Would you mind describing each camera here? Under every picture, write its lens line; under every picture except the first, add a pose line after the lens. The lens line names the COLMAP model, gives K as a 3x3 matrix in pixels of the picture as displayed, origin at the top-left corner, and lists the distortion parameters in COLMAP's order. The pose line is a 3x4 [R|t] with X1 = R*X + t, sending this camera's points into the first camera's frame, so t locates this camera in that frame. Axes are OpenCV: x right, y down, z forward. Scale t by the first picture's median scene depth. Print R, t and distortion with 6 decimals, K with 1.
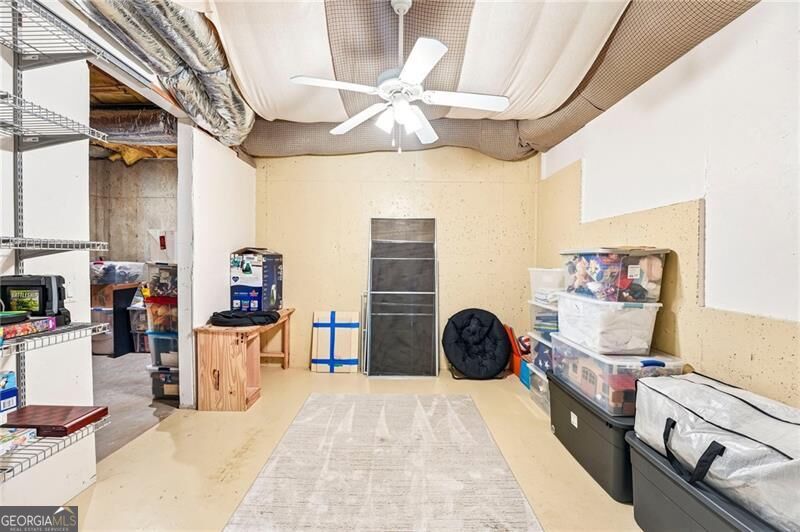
lens RADIAL K [[323.5, 0, 397.1], [0, 323.5, 266.9], [0, 0, 1]] dist [-0.026242, 0.001865]
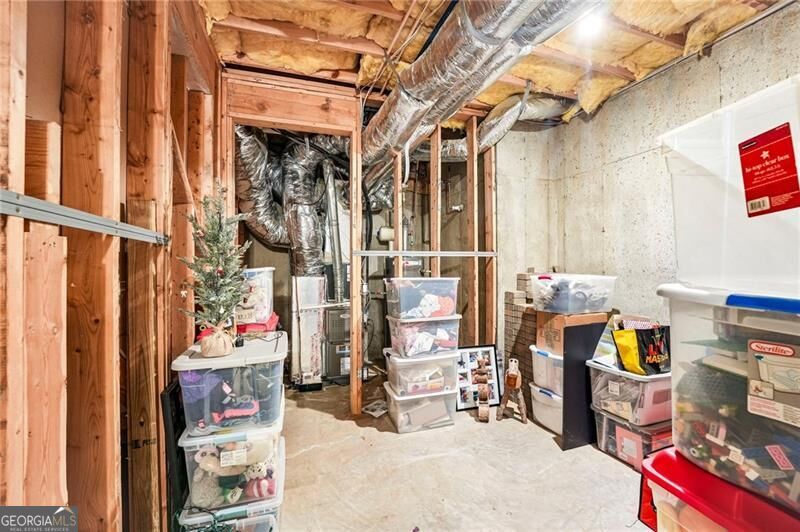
lens RADIAL K [[323.5, 0, 394.6], [0, 323.5, 267.3], [0, 0, 1]] dist [-0.026242, 0.001865]
pose [[0.315052, -0.007523, -0.949045, -0.430366], [-0.017364, 0.999756, -0.013689, -0.016313], [0.948916, 0.020792, 0.314844, 0.509340]]
